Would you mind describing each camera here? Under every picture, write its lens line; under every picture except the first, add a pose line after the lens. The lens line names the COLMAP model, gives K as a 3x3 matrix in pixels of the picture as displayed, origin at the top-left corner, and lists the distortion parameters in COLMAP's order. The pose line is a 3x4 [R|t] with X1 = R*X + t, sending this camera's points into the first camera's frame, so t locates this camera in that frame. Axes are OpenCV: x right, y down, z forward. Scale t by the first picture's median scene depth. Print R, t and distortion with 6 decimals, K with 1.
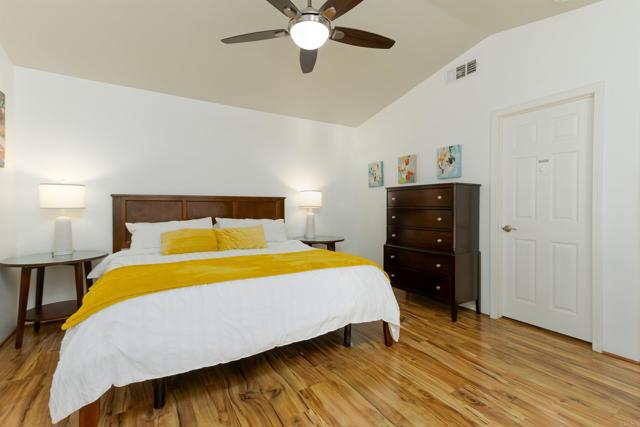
lens RADIAL K [[291.6, 0, 319.2], [0, 291.6, 207.7], [0, 0, 1]] dist [-0.000212, 0.000014]
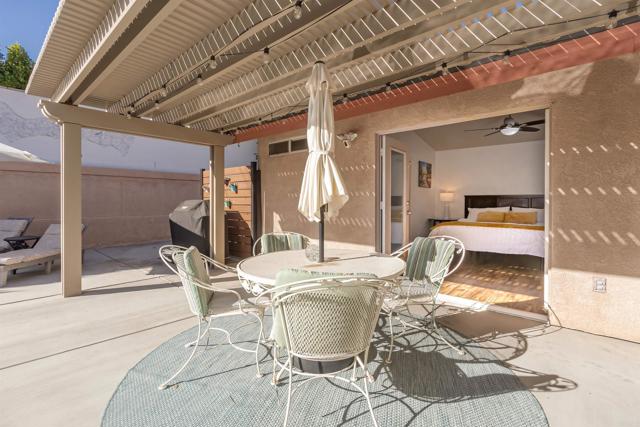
lens RADIAL K [[291.6, 0, 319.2], [0, 291.6, 207.7], [0, 0, 1]] dist [-0.000212, 0.000014]
pose [[0.290347, 0.025222, -0.956589, 1.317616], [-0.004953, 0.999679, 0.024854, -0.000554], [0.956909, -0.002479, 0.290379, -0.901477]]
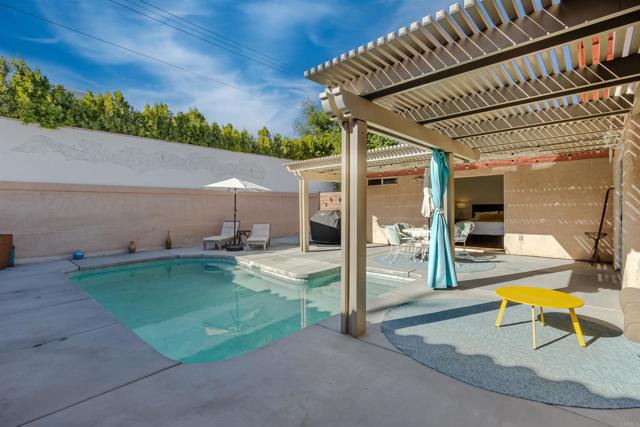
lens RADIAL K [[291.6, 0, 319.2], [0, 291.6, 207.7], [0, 0, 1]] dist [-0.000212, 0.000014]
pose [[0.280142, 0.002009, -0.959956, 2.709838], [0.009941, 0.999938, 0.004994, -0.045620], [0.959907, -0.010942, 0.280105, -2.278500]]
